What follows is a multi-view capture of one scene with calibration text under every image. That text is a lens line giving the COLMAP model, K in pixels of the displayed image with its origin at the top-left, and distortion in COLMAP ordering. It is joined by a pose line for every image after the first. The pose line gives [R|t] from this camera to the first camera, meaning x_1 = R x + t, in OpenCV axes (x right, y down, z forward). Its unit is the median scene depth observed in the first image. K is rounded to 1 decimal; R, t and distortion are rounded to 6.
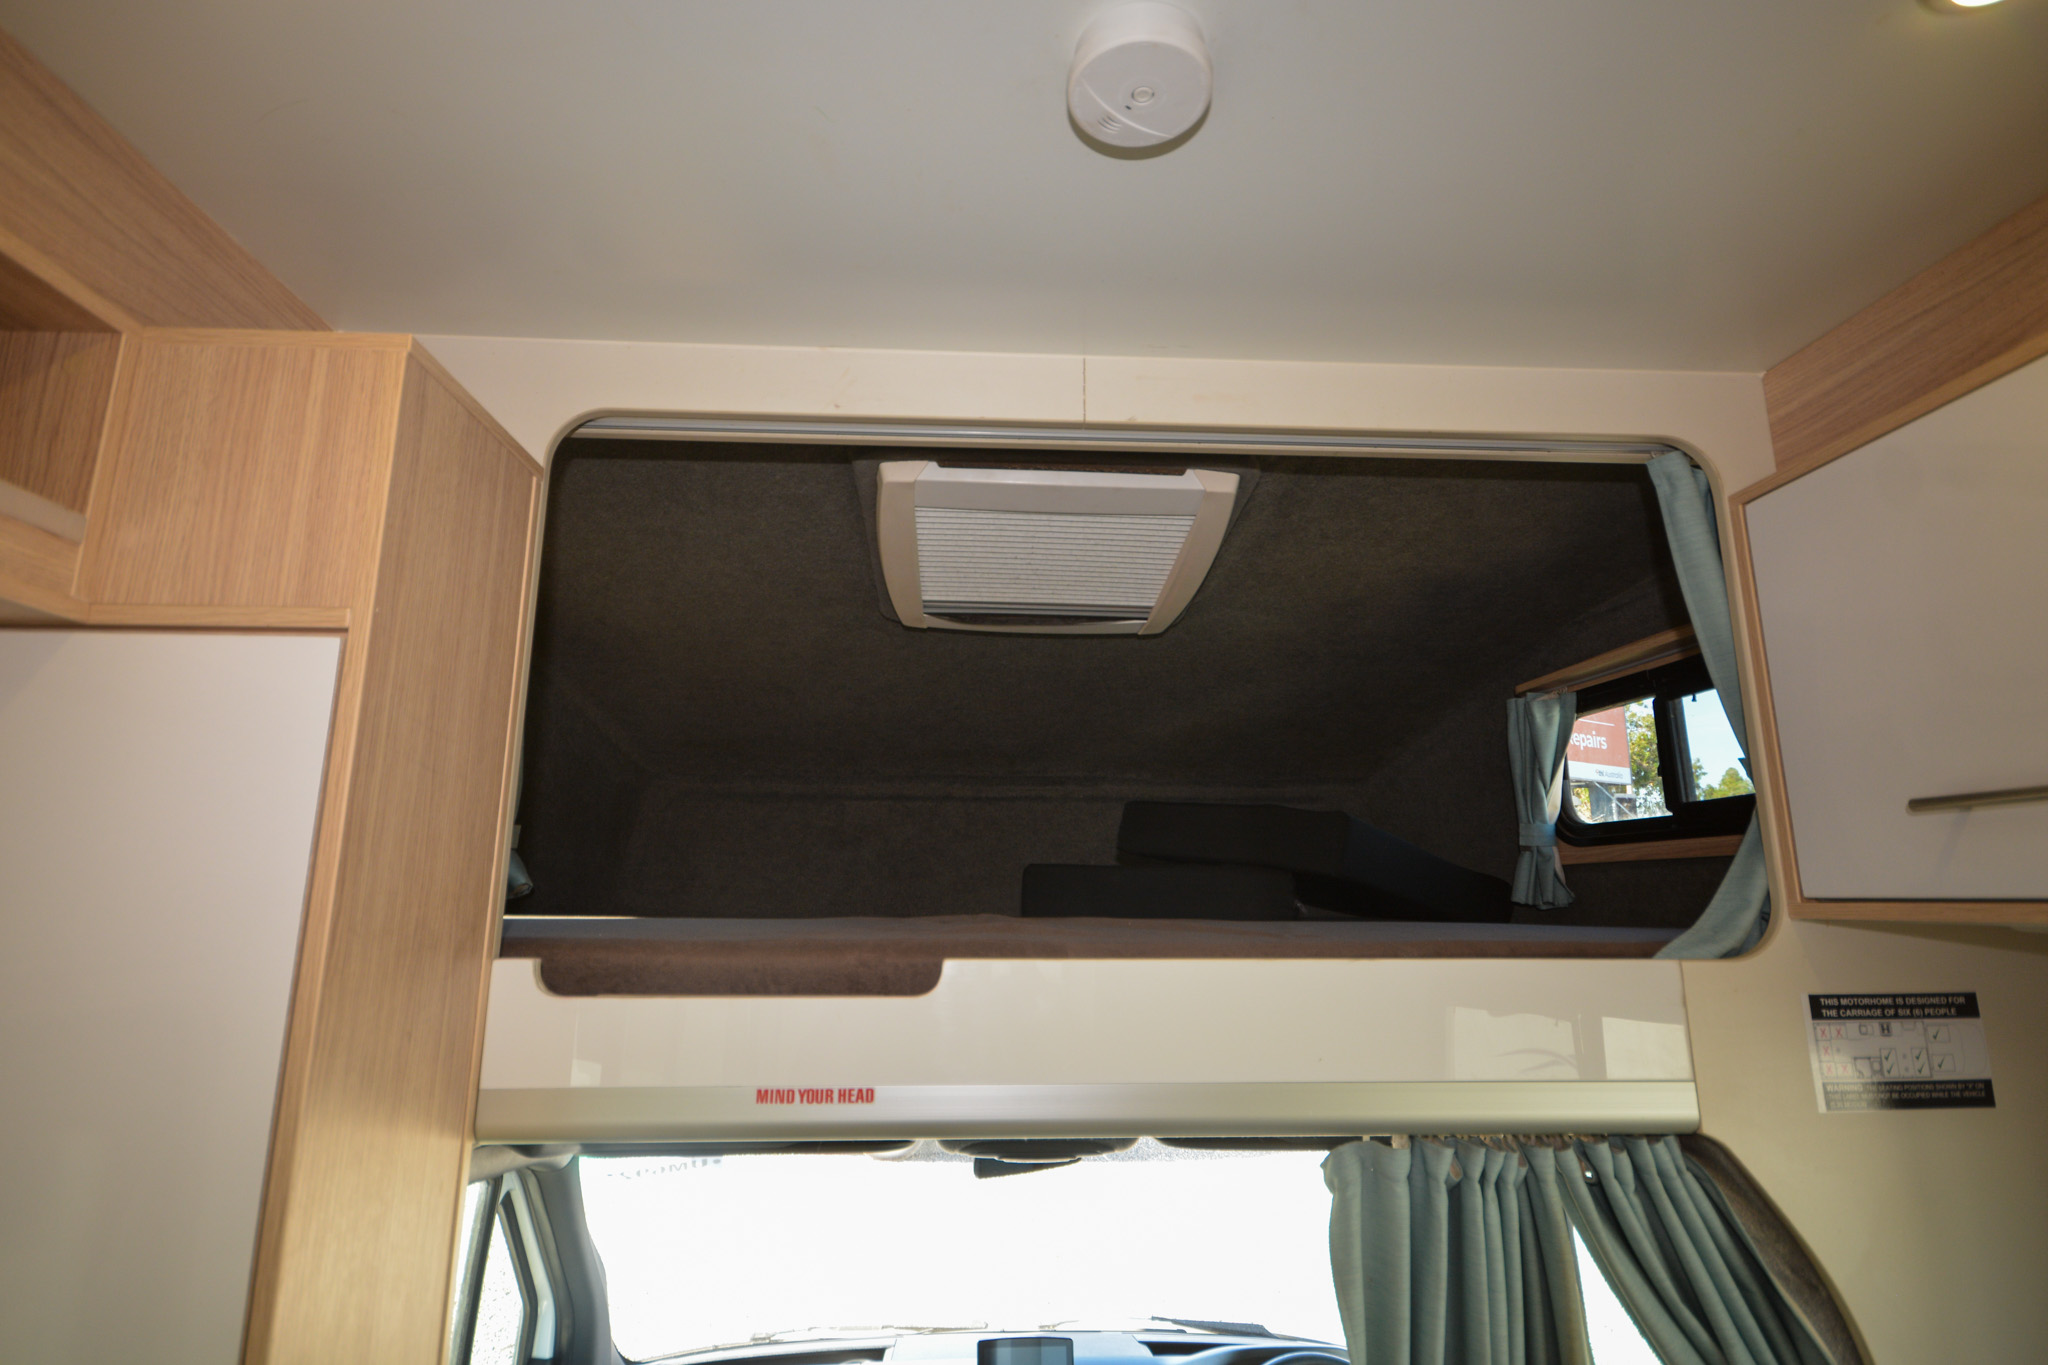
lens RADIAL K [[976.0, 0, 1018.0], [0, 976.0, 687.6], [0, 0, 1]] dist [0.002573, 0.001256]
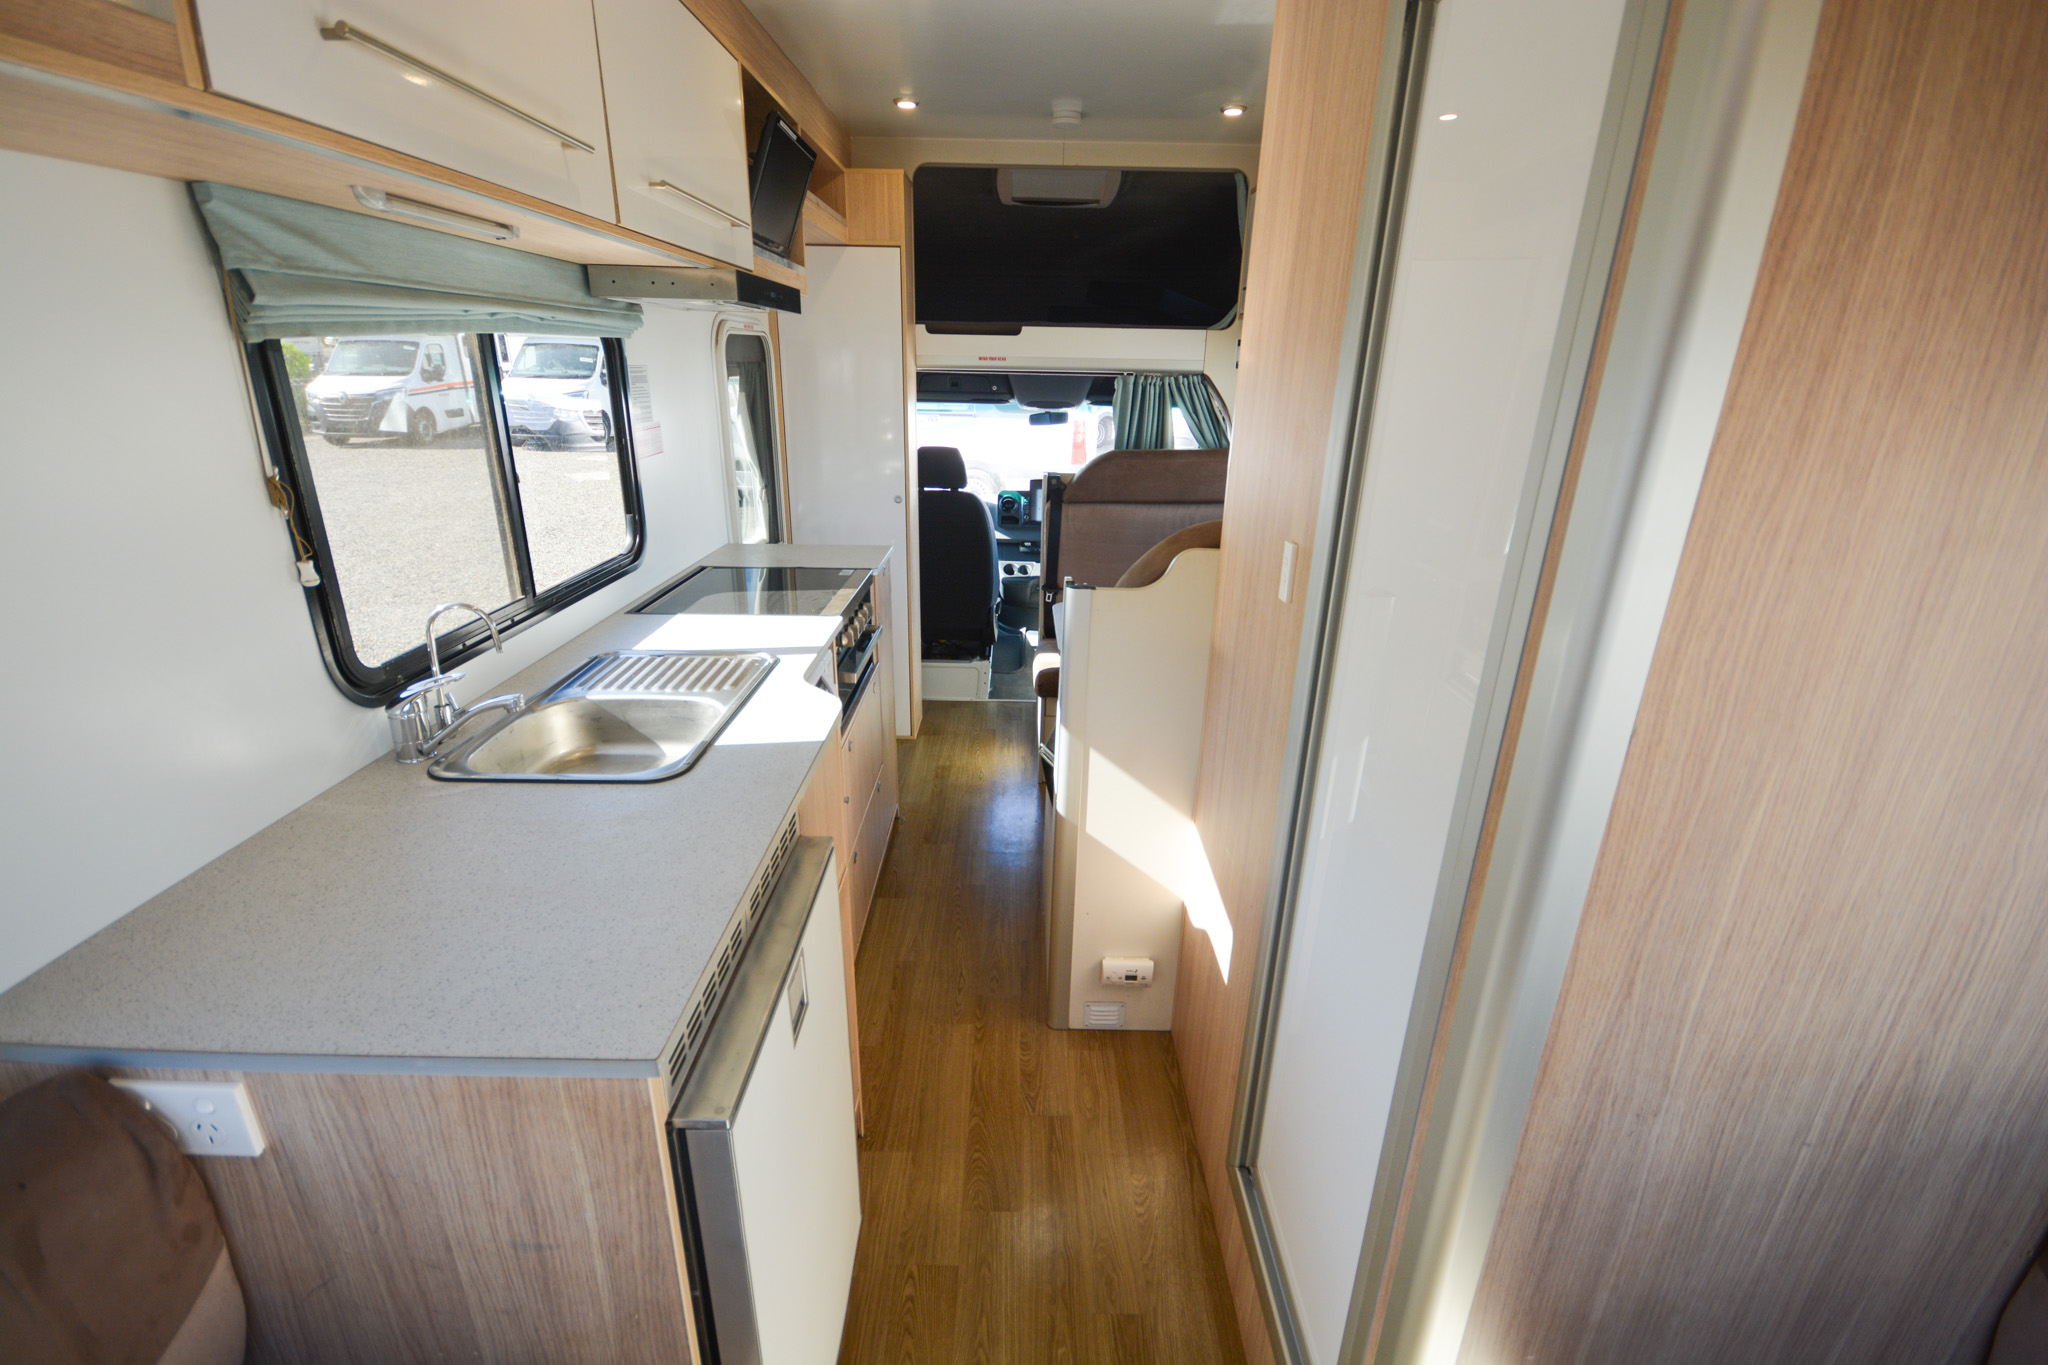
lens RADIAL K [[893.9, 0, 1015.2], [0, 893.9, 683.8], [0, 0, 1]] dist [0.016904, -0.016161]
pose [[0.998091, 0.037955, -0.048720, 0.119264], [-0.006838, 0.851932, 0.523608, -0.367597], [0.061380, -0.522276, 0.850565, -2.677810]]
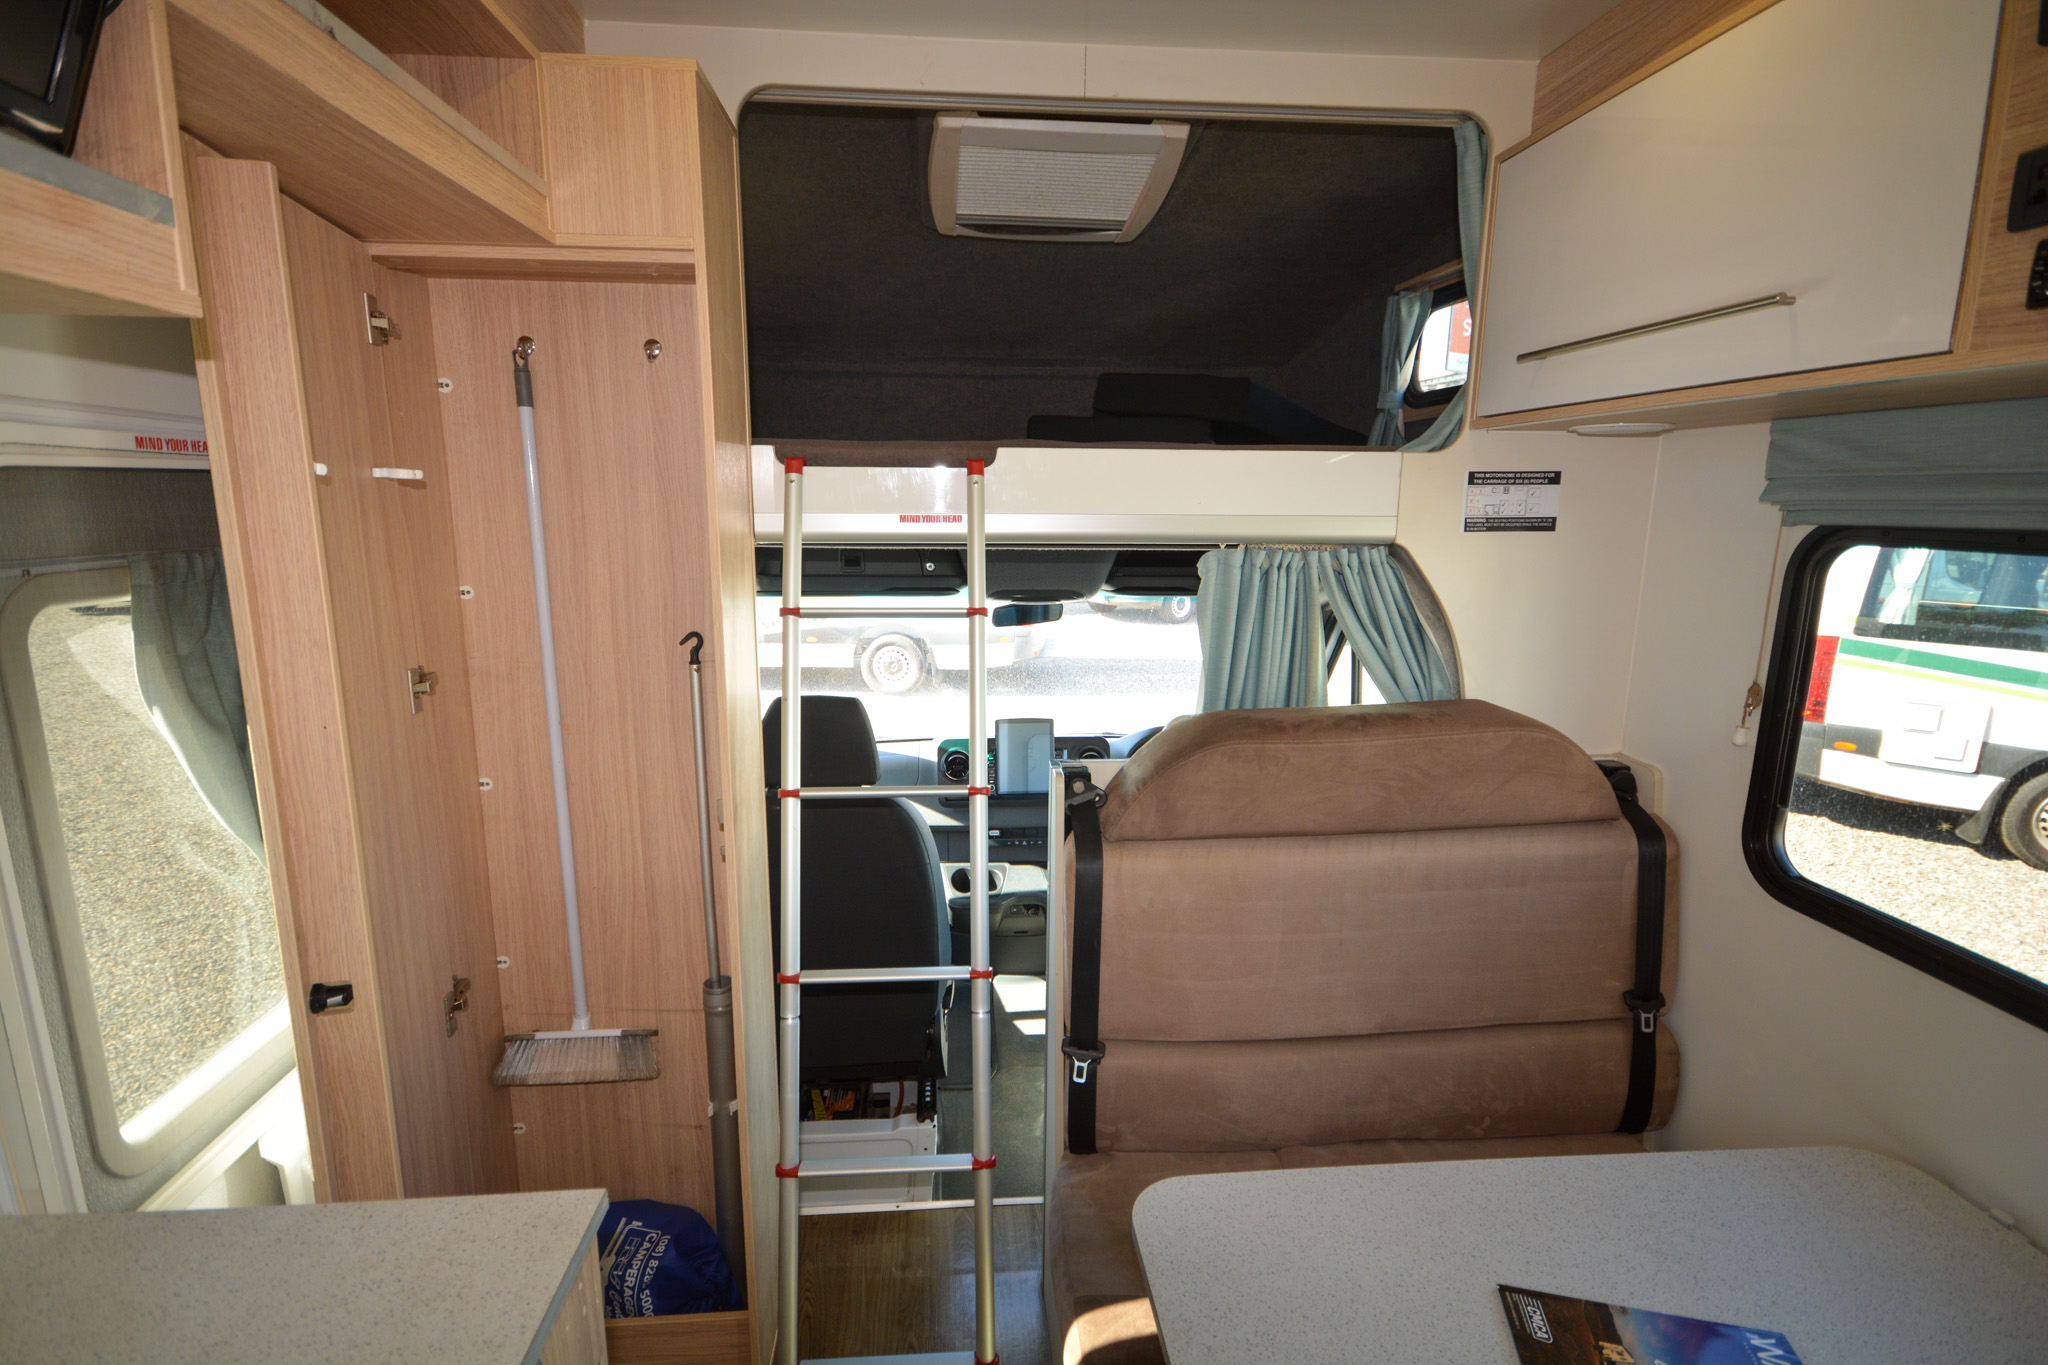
lens RADIAL K [[976.0, 0, 1018.0], [0, 976.0, 687.6], [0, 0, 1]] dist [0.002573, 0.001256]
pose [[0.999469, -0.003799, 0.032363, -0.088010], [-0.008943, 0.923063, 0.384545, -0.006797], [-0.031334, -0.384630, 0.922539, -0.753042]]
